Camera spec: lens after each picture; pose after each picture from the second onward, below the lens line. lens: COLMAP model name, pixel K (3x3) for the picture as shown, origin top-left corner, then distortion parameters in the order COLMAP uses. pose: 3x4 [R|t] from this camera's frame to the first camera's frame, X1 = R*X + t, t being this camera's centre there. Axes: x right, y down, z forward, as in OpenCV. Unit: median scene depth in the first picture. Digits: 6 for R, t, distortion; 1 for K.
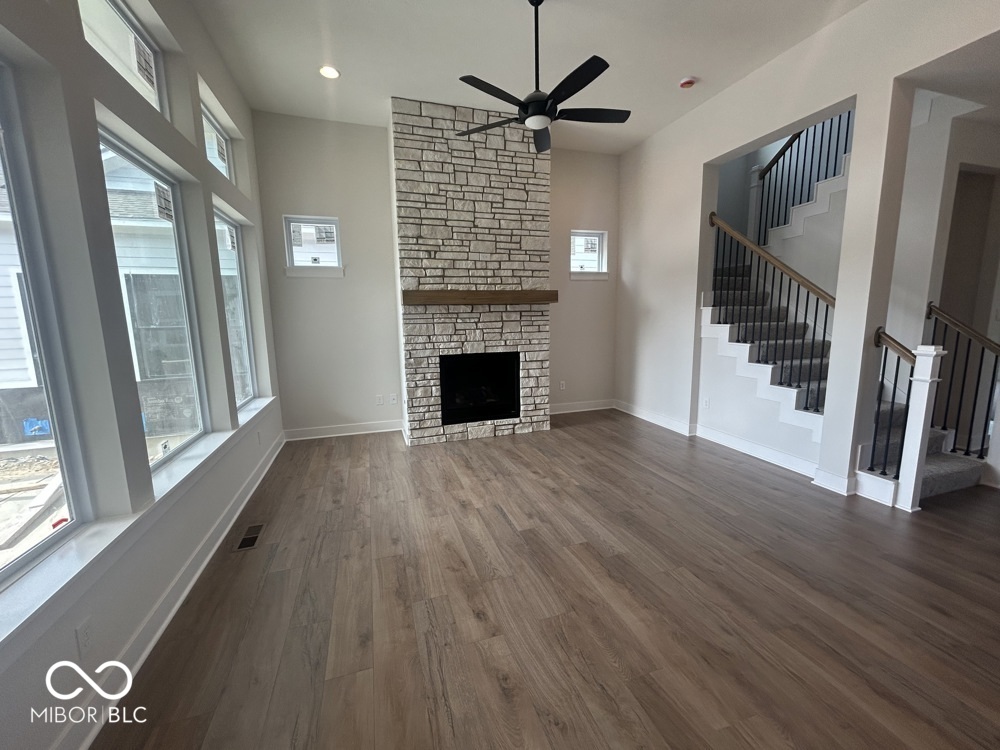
lens RADIAL K [[400.8, 0, 503.1], [0, 400.8, 373.5], [0, 0, 1]] dist [0.000468, 0.000436]
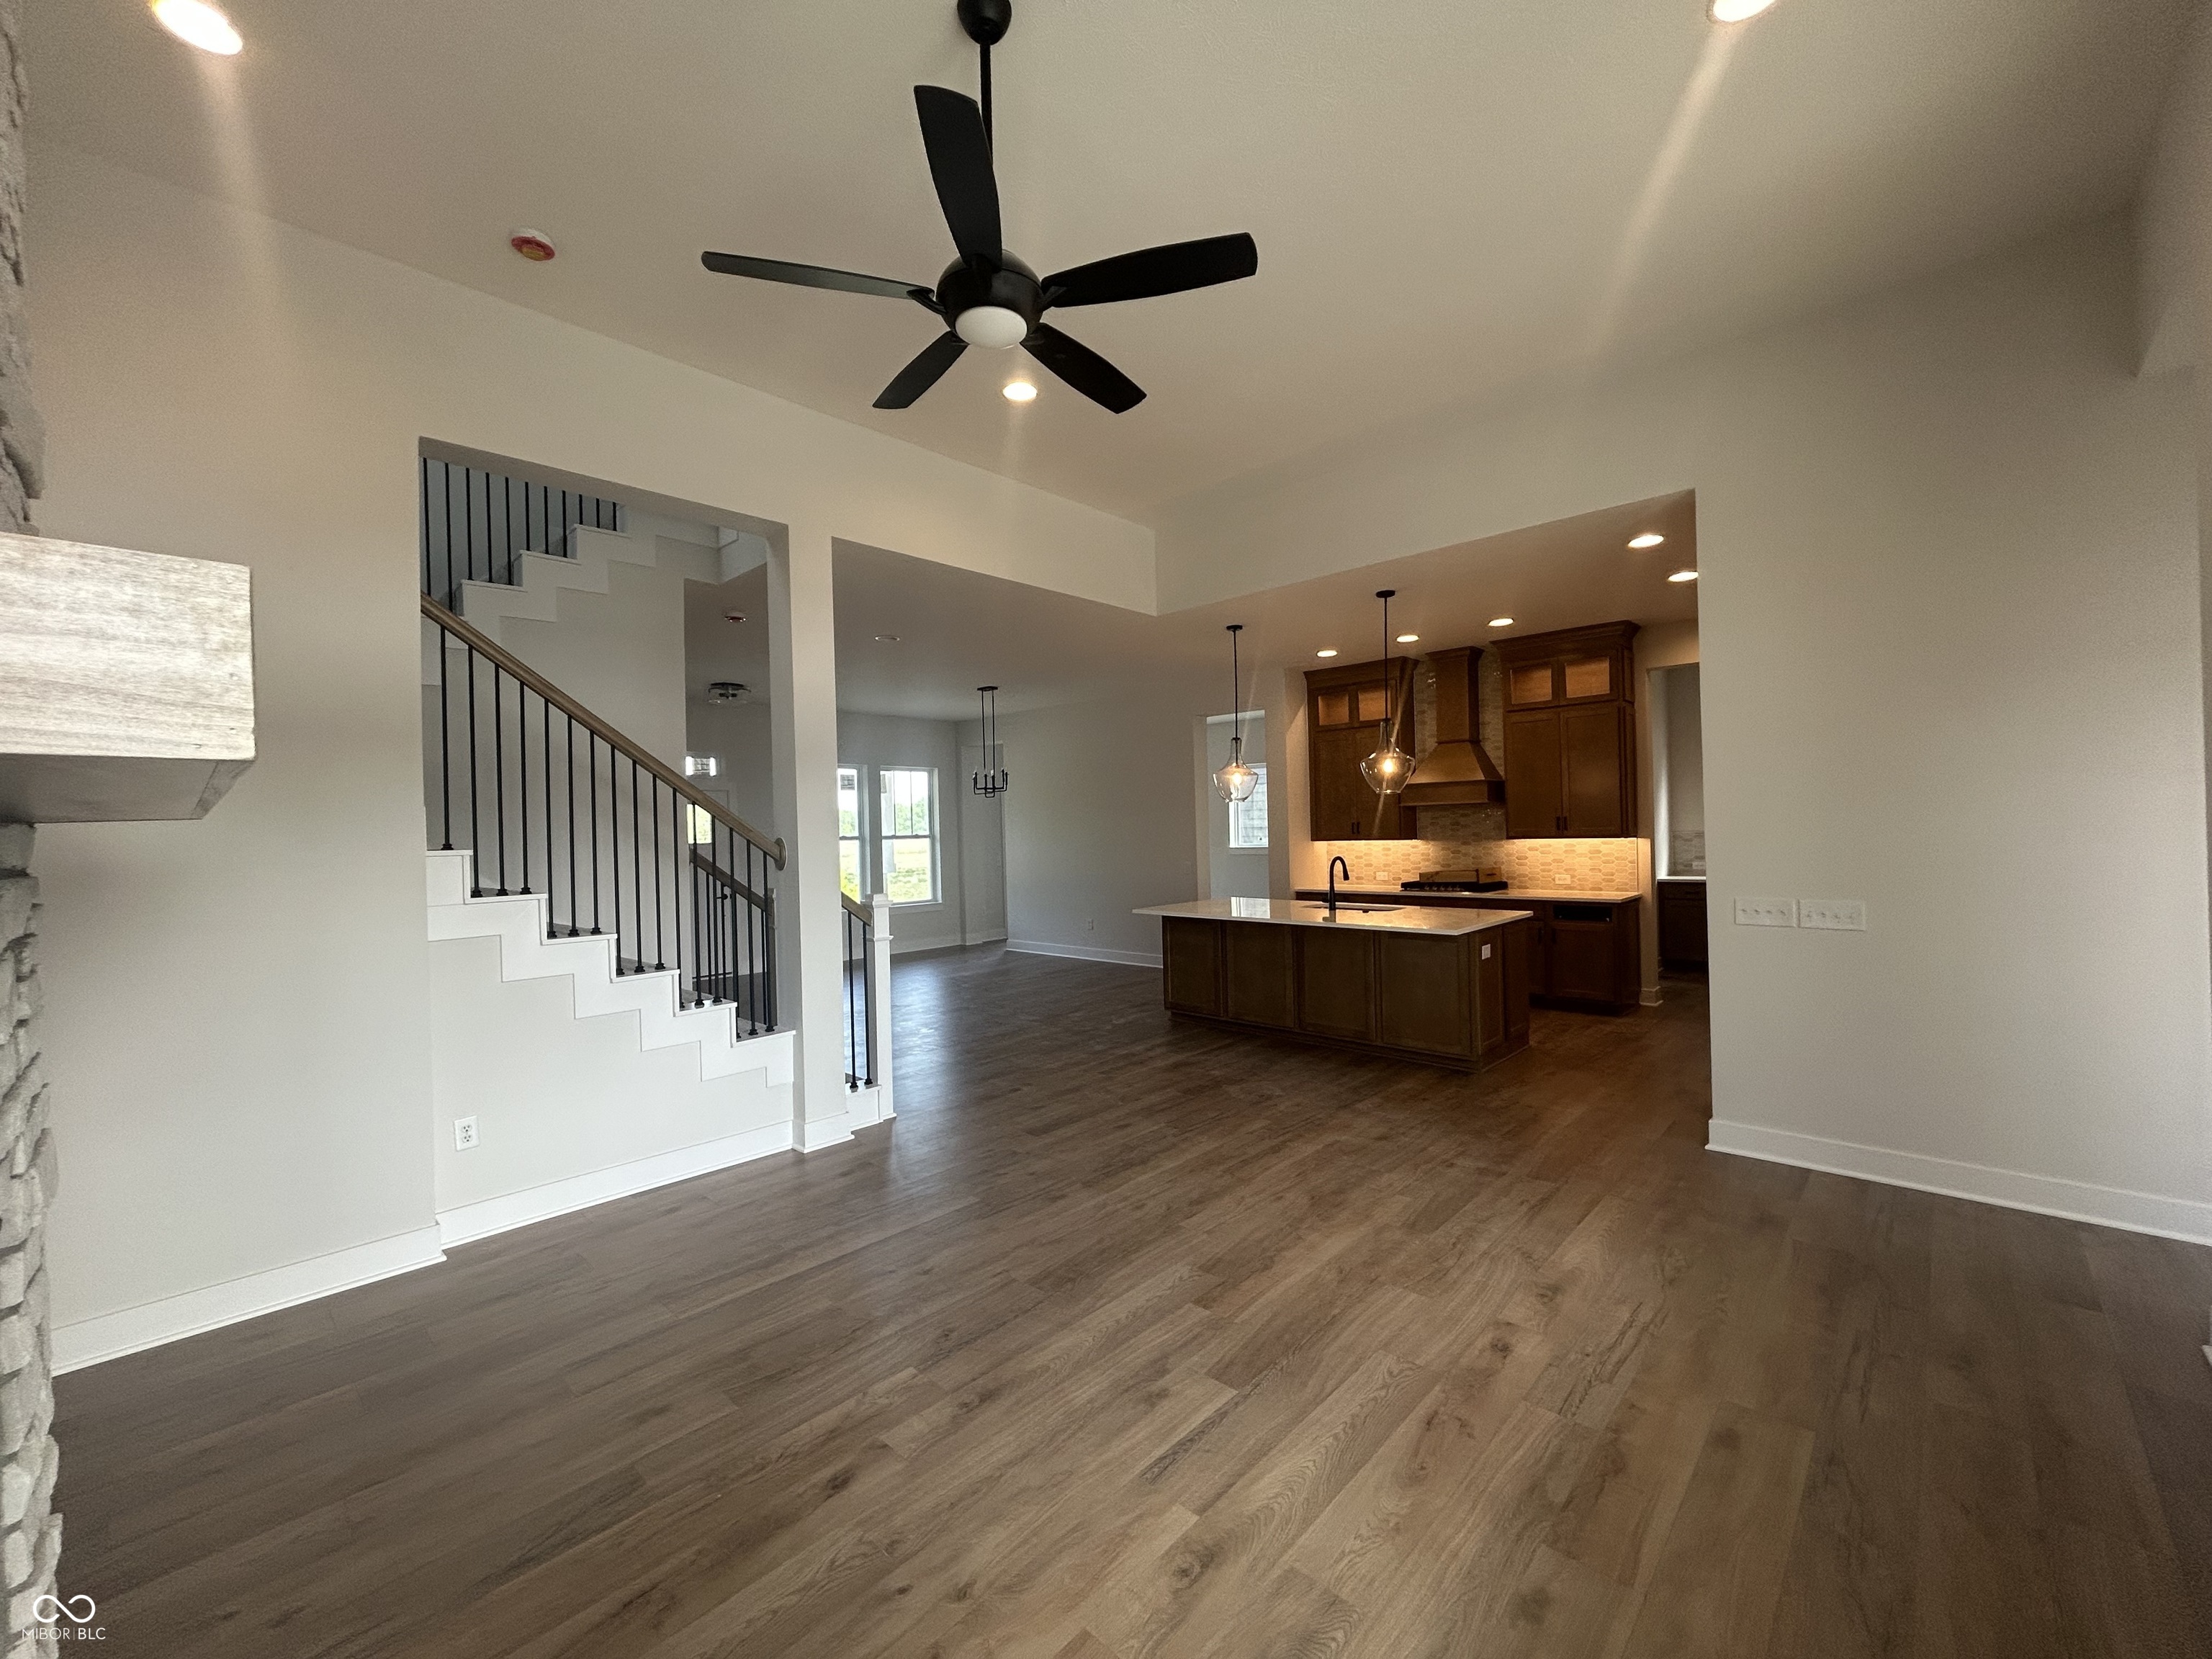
lens RADIAL K [[886.6, 0, 1112.9], [0, 886.6, 826.1], [0, 0, 1]] dist [0.000468, 0.000436]
pose [[-0.469003, 0.032092, 0.882614, -0.702282], [0.164280, 0.985070, 0.051478, -0.221638], [-0.867784, 0.169138, -0.467272, 1.447324]]
